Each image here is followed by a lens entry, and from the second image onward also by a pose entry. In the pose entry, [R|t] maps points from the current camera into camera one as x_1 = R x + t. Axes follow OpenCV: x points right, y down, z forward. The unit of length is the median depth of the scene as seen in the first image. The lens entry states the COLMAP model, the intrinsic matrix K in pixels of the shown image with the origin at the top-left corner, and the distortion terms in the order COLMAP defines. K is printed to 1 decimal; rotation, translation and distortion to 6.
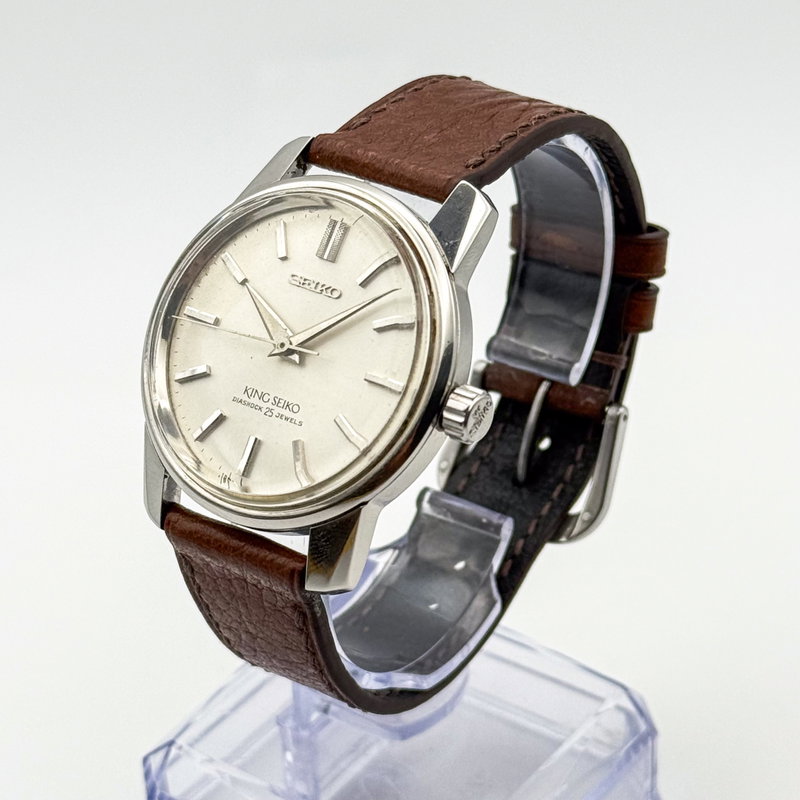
lens RADIAL K [[2311.3, 0, 402.1], [0, 2311.3, 400.1], [0, 0, 1]] dist [0.116208, -1.992636]
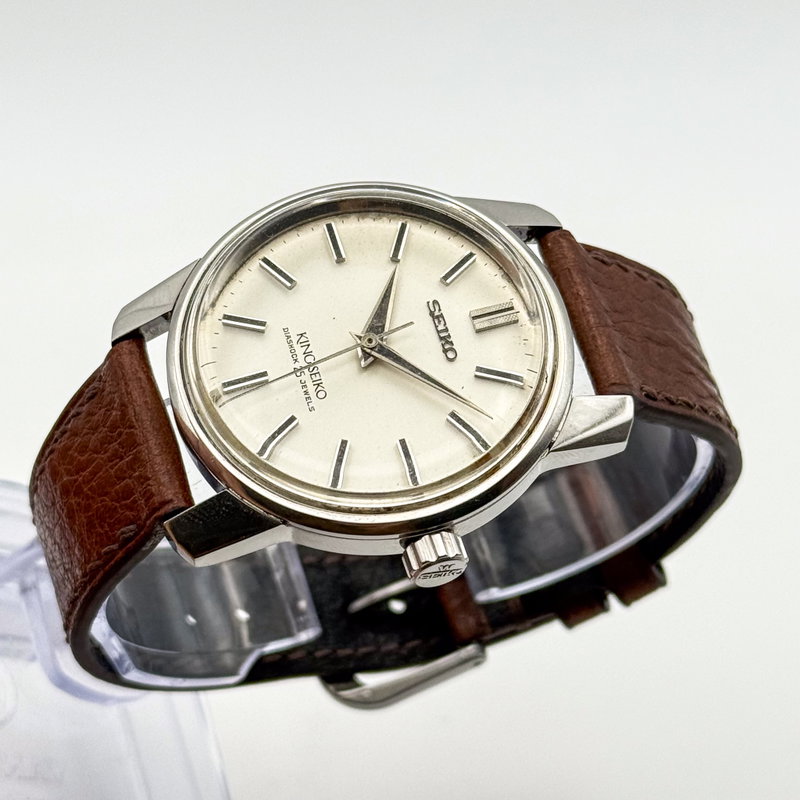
lens RADIAL K [[2311.3, 0, 402.1], [0, 2311.3, 400.1], [0, 0, 1]] dist [0.116208, -1.992636]
pose [[0.577040, 0.810610, 0.099676, -0.106980], [-0.807996, 0.584398, -0.074973, 0.043368], [-0.119025, -0.037275, 0.992191, 0.104204]]
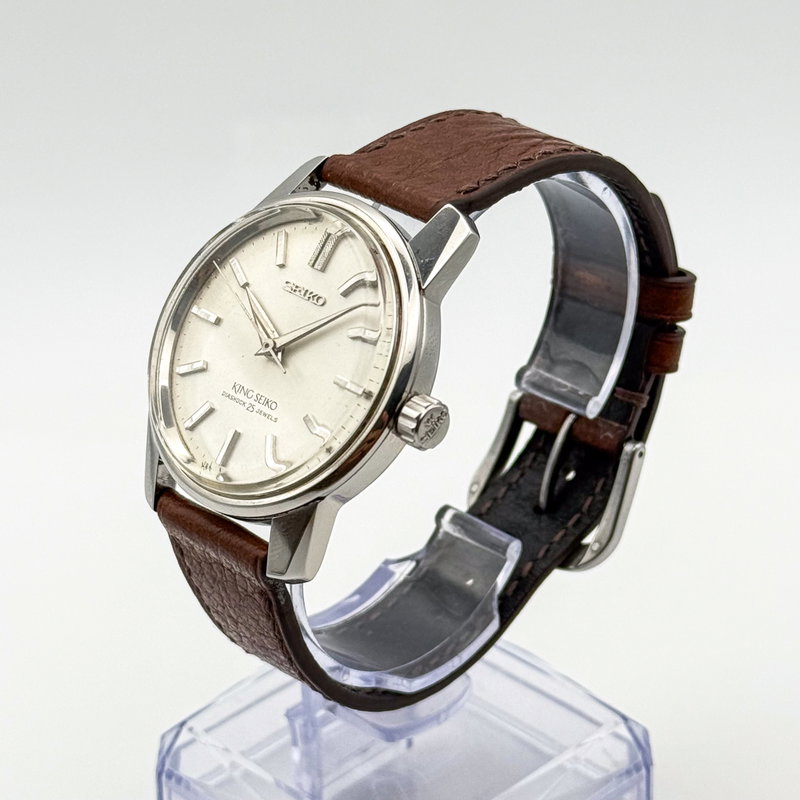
lens RADIAL K [[2311.3, 0, 402.1], [0, 2311.3, 400.1], [0, 0, 1]] dist [0.116208, -1.992636]
pose [[0.984363, 0.081163, -0.156342, 0.165815], [-0.086734, 0.995805, -0.029137, 0.025071], [0.153322, 0.042242, 0.987273, -0.039032]]
